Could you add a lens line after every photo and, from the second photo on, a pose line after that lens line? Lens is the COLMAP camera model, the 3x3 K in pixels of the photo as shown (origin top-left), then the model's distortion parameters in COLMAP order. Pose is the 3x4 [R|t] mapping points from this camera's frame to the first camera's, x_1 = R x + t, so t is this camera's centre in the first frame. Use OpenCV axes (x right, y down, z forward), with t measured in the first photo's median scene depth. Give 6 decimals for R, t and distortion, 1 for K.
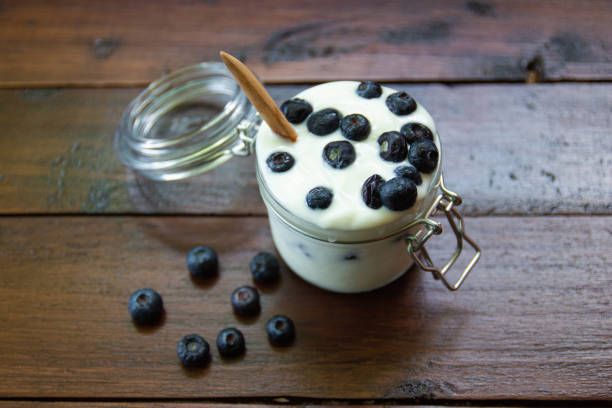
lens RADIAL K [[1019.9, 0, 306.0], [0, 1019.9, 204.0], [0, 0, 1]] dist [-0.012552, -0.076509]
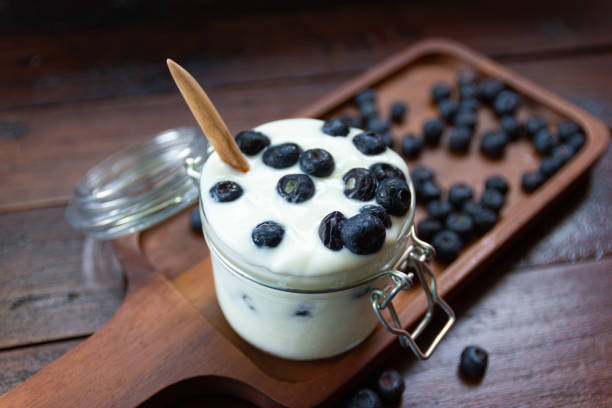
lens RADIAL K [[686.9, 0, 306.0], [0, 686.9, 204.0], [0, 0, 1]] dist [-0.069747, -0.004144]
pose [[0.997038, 0.073696, 0.021997, 0.028843], [-0.068775, 0.982362, -0.173882, 0.062780], [-0.034423, 0.171854, 0.984521, 0.432959]]
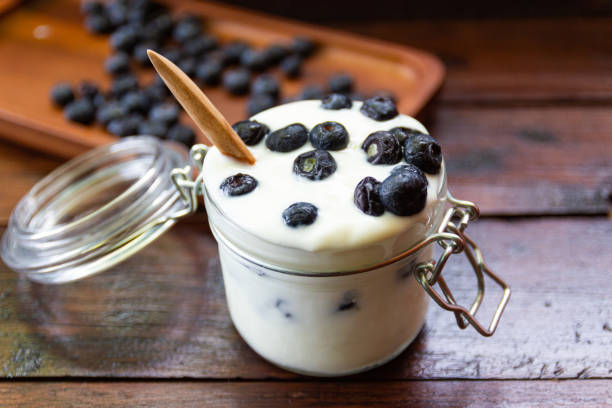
lens RADIAL K [[1019.9, 0, 306.0], [0, 1019.9, 204.0], [0, 0, 1]] dist [-0.012552, -0.076509]
pose [[0.985497, -0.106862, 0.131821, -0.077192], [0.141660, 0.945756, -0.292366, 0.198805], [-0.093428, 0.306800, 0.947178, 0.283053]]
